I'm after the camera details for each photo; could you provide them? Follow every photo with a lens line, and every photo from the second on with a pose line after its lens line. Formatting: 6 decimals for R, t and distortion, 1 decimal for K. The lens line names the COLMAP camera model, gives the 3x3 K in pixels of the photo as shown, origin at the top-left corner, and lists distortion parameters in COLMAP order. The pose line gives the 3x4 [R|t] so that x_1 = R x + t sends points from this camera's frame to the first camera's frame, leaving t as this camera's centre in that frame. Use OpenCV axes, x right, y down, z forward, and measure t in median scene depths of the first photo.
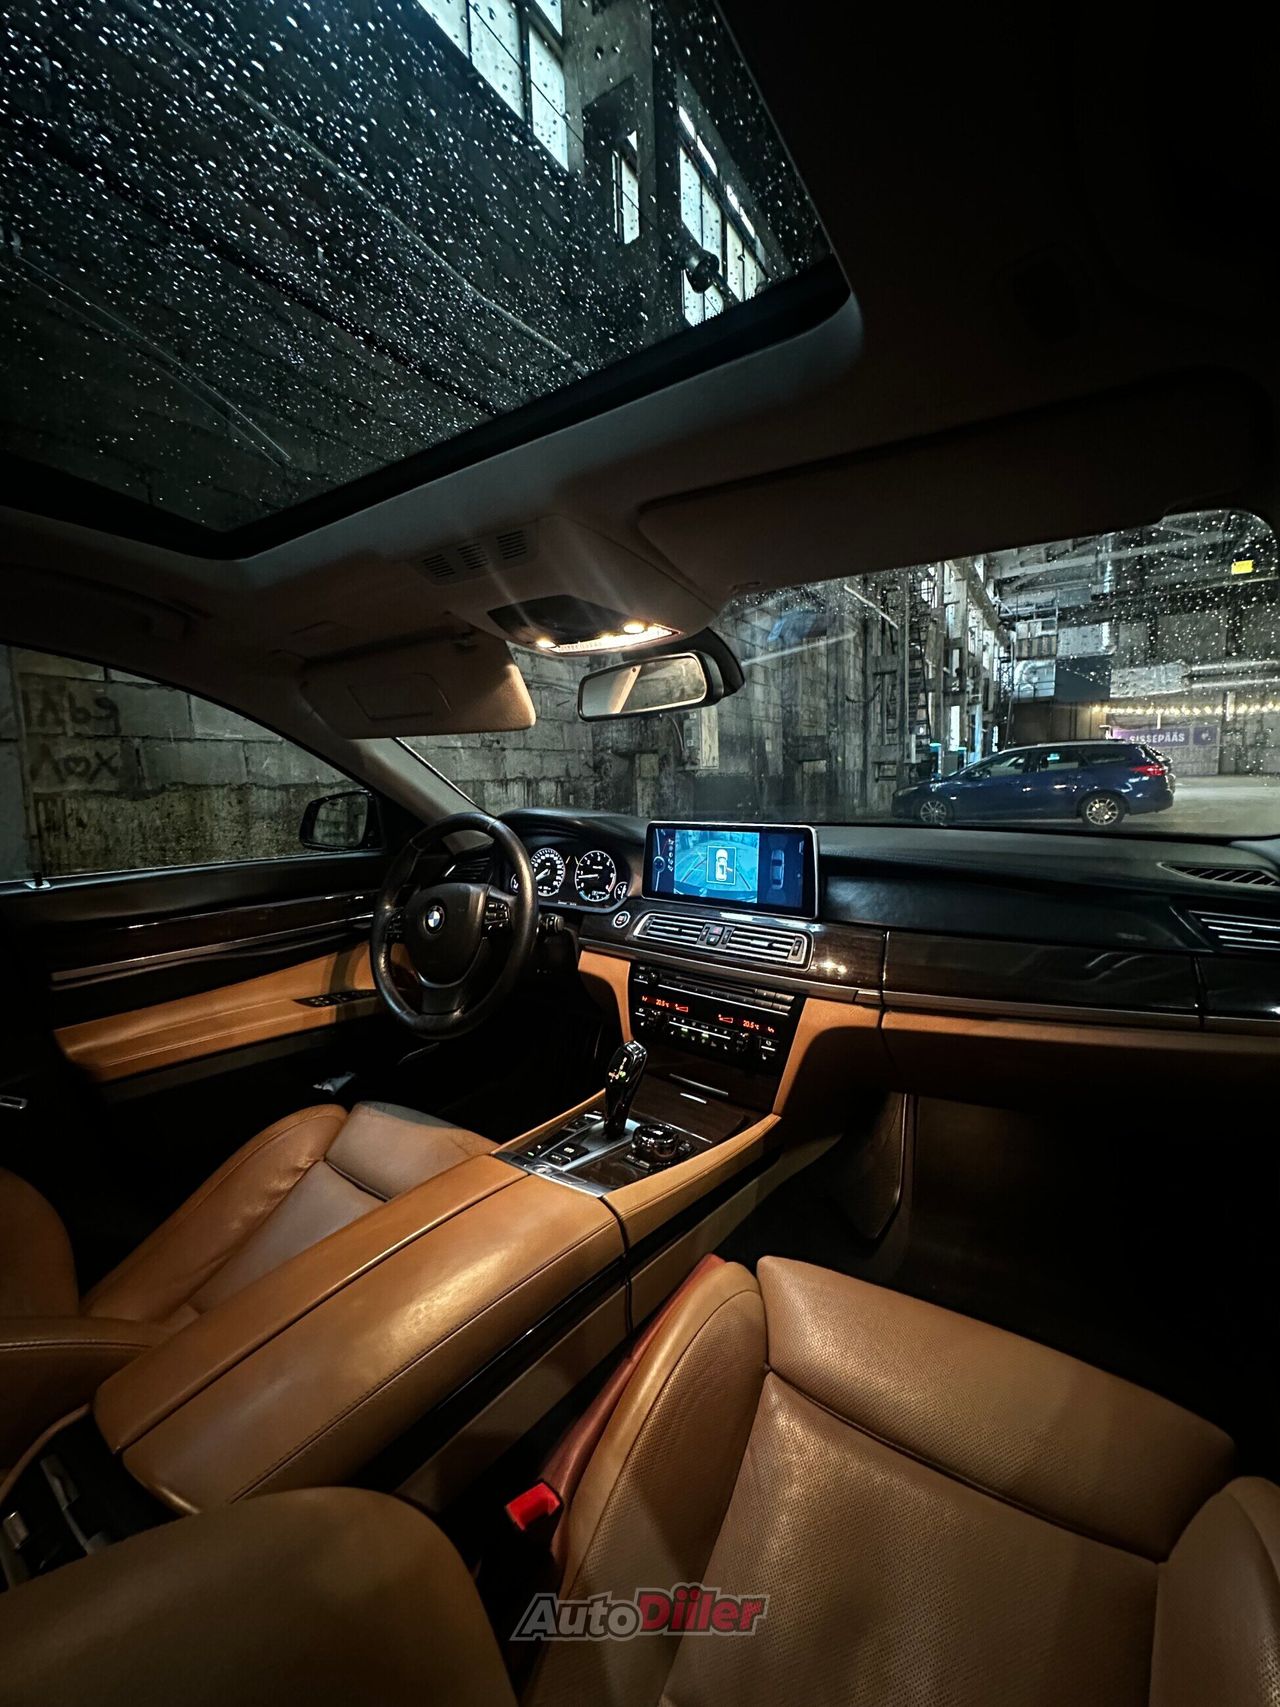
lens RADIAL K [[677.3, 0, 622.8], [0, 677.3, 845.4], [0, 0, 1]] dist [0.002093, -0.000124]
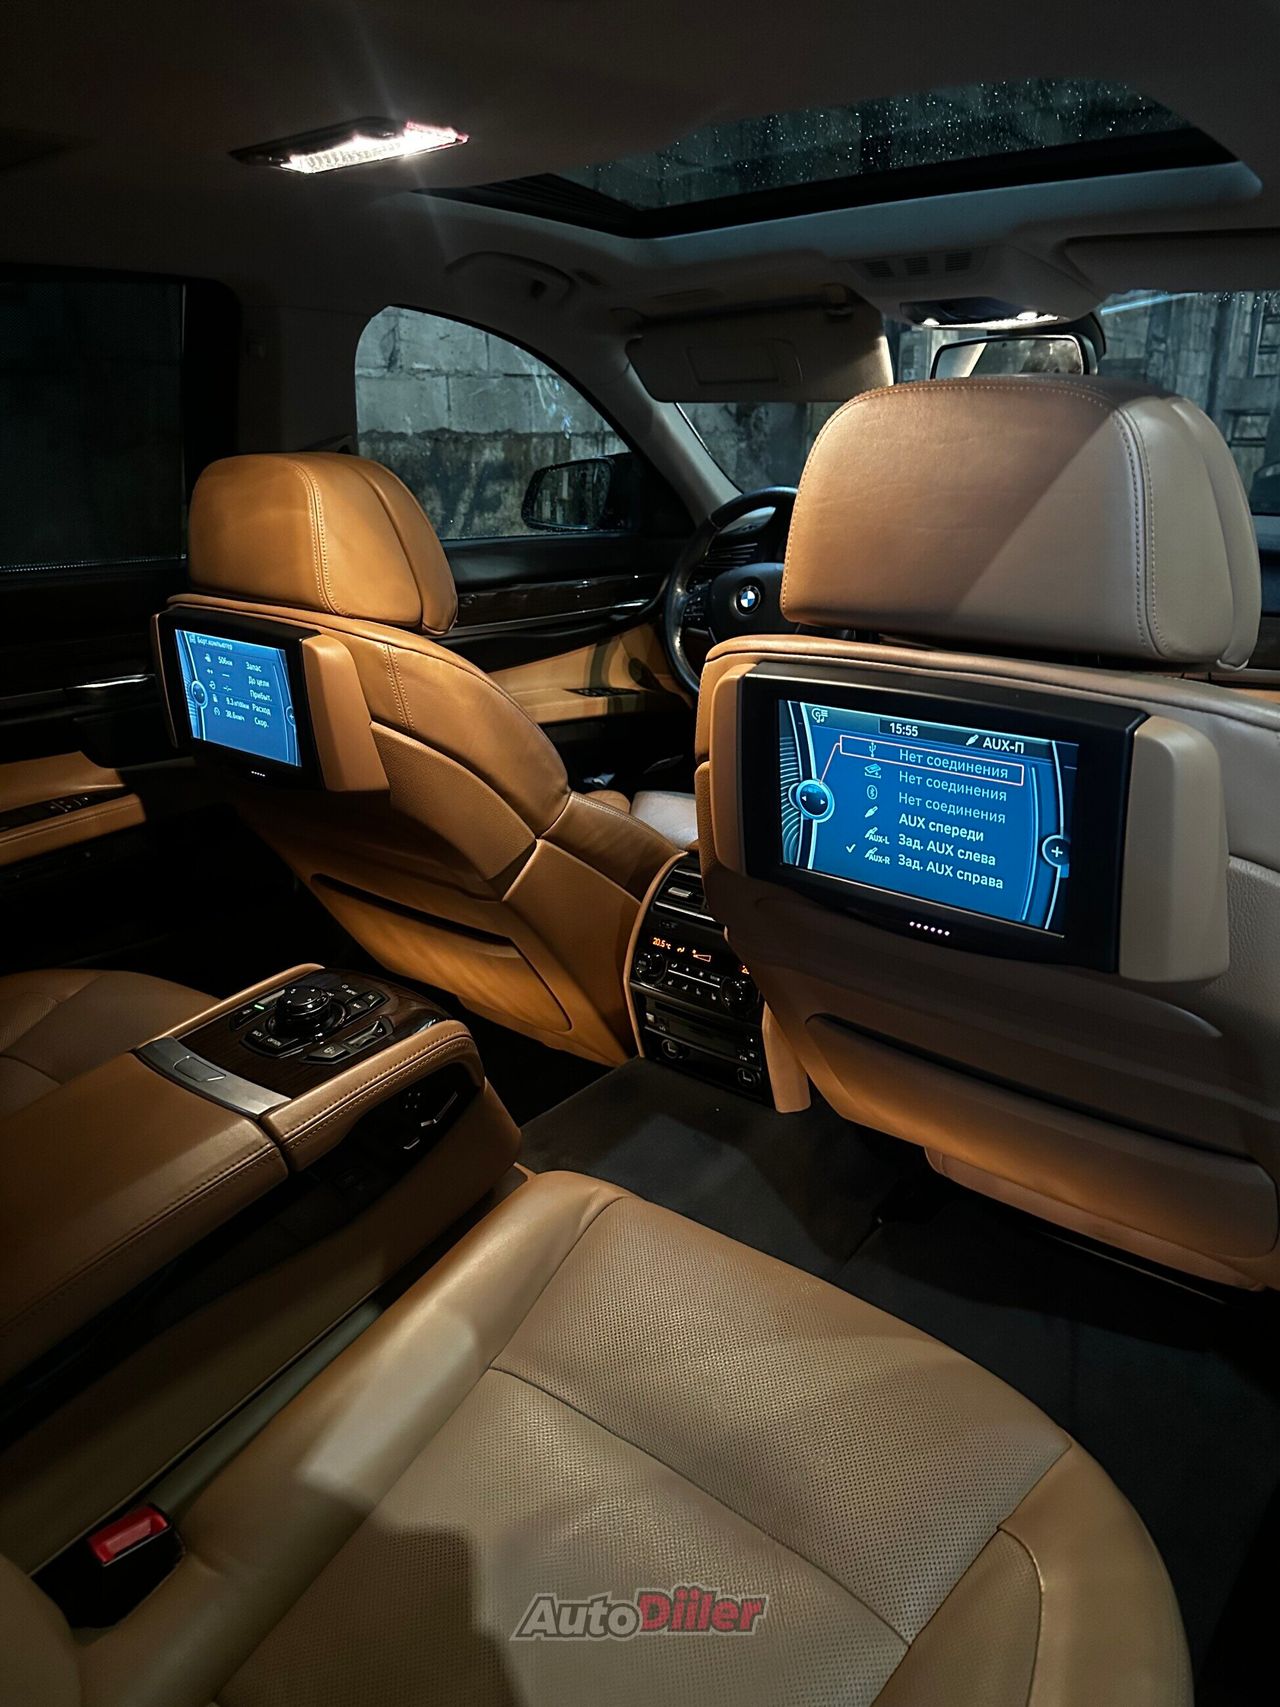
lens RADIAL K [[1221.1, 0, 648.4], [0, 1221.1, 852.2], [0, 0, 1]] dist [-0.002992, -0.005603]
pose [[0.997549, 0.043158, -0.055071, -0.268928], [-0.029094, 0.971683, 0.234492, 0.047569], [0.063632, -0.232315, 0.970557, -0.697804]]
